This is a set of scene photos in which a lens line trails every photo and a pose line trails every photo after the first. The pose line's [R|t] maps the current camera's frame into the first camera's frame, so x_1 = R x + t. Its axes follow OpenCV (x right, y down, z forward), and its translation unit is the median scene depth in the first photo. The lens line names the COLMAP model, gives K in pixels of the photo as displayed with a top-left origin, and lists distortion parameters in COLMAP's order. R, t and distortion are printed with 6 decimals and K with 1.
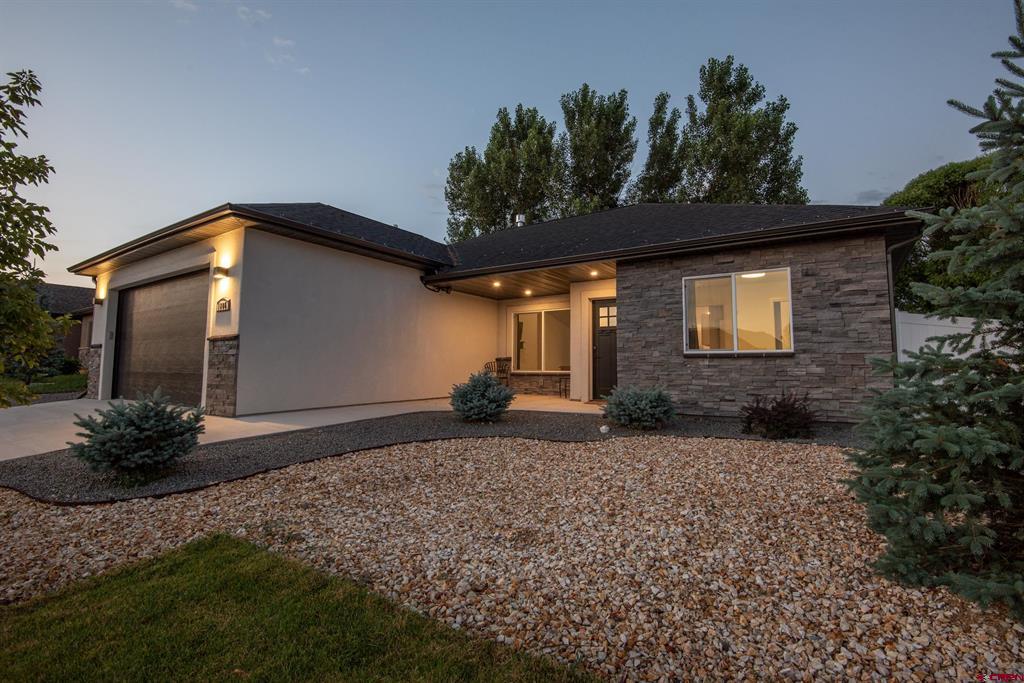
lens RADIAL K [[480.9, 0, 518.9], [0, 480.9, 334.0], [0, 0, 1]] dist [-0.001733, -0.029356]
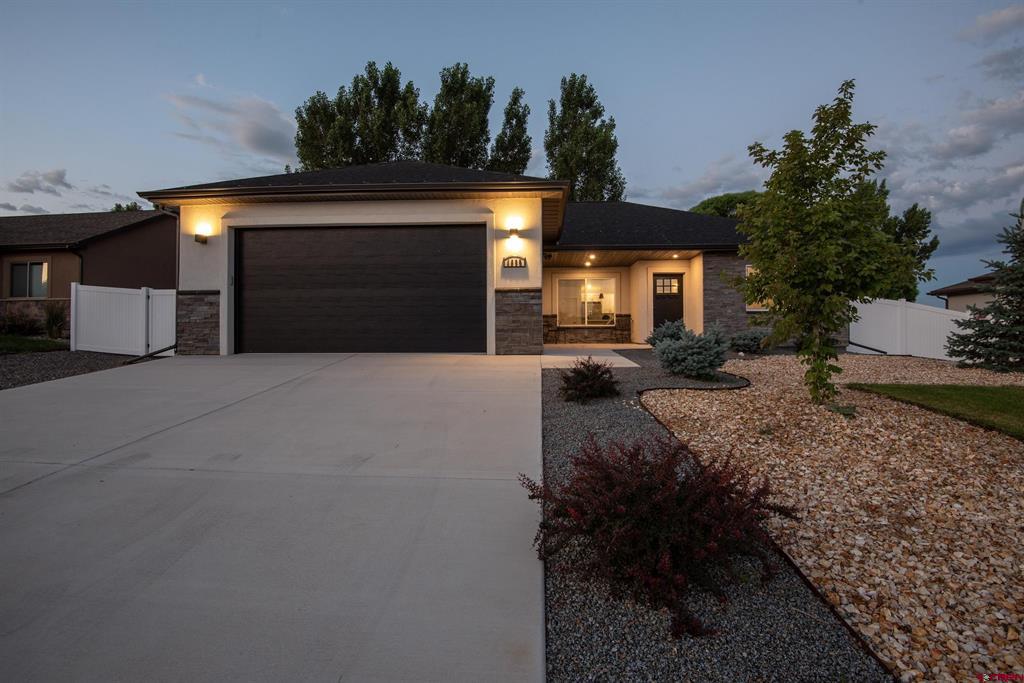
lens RADIAL K [[470.6, 0, 512.0], [0, 470.6, 341.5], [0, 0, 1]] dist [0.002427, -0.026356]
pose [[0.864821, -0.012372, 0.501929, -0.875007], [-0.030442, 0.996565, 0.077014, 0.033180], [-0.501157, -0.081883, 0.861473, -0.007161]]
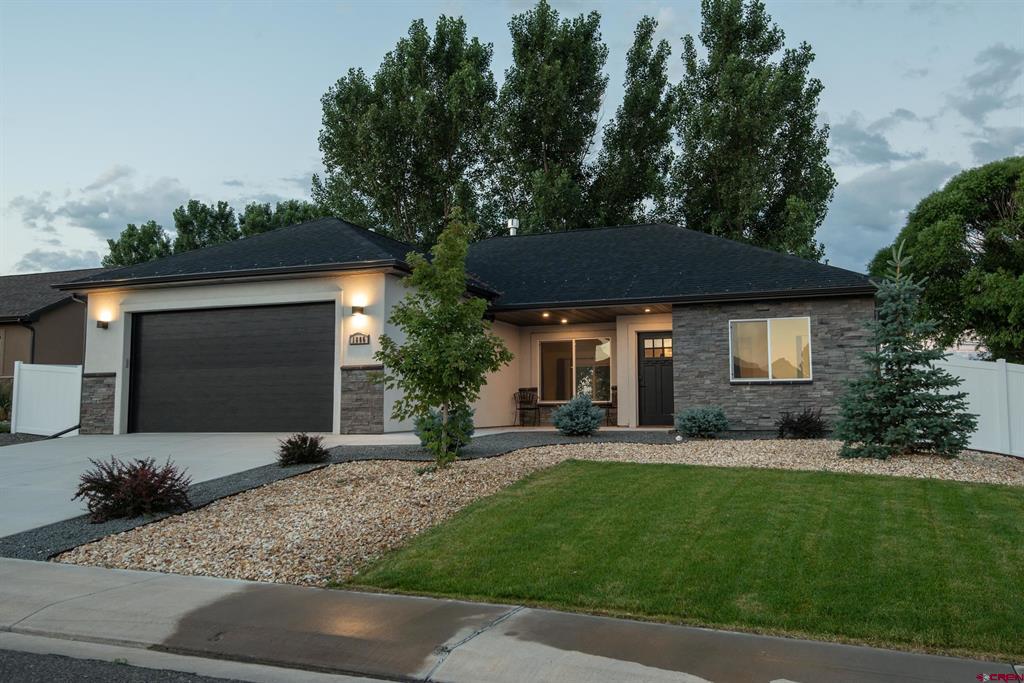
lens RADIAL K [[916.7, 0, 508.8], [0, 916.7, 345.6], [0, 0, 1]] dist [0.040465, 0.003883]
pose [[0.980520, 0.008875, 0.196220, -0.506558], [-0.007078, 0.999926, -0.009857, -0.018489], [-0.196293, 0.008276, 0.980510, -0.900632]]
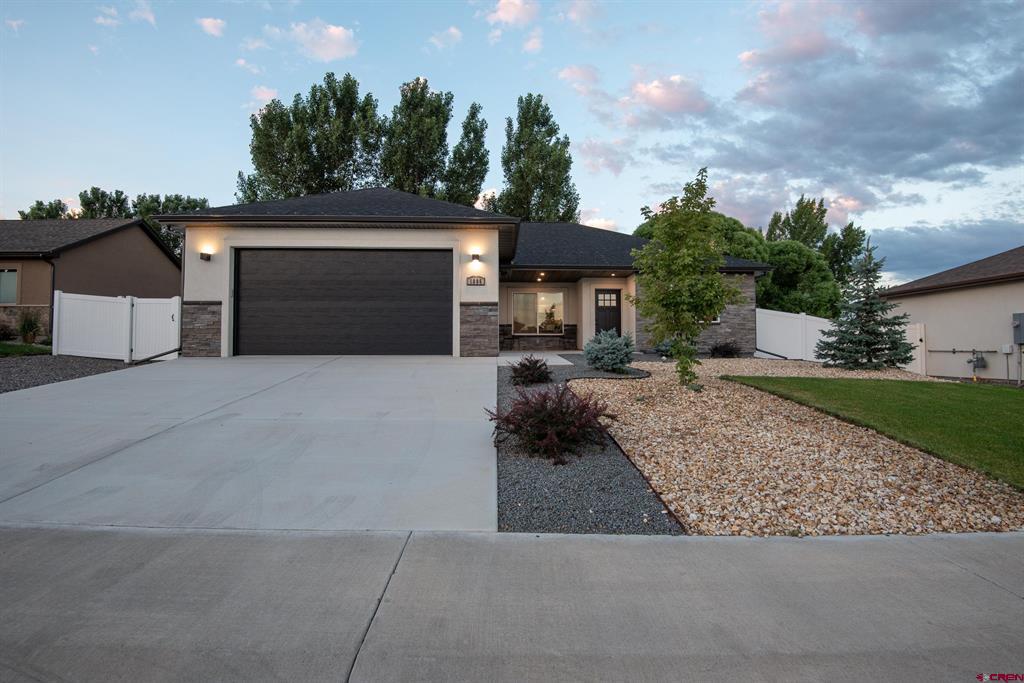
lens RADIAL K [[497.6, 0, 512.0], [0, 497.6, 341.5], [0, 0, 1]] dist [-0.002410, -0.022328]
pose [[0.816628, 0.002528, 0.577159, -1.011982], [-0.038852, 0.997963, 0.050601, 0.030338], [-0.575856, -0.063746, 0.815062, -0.217255]]
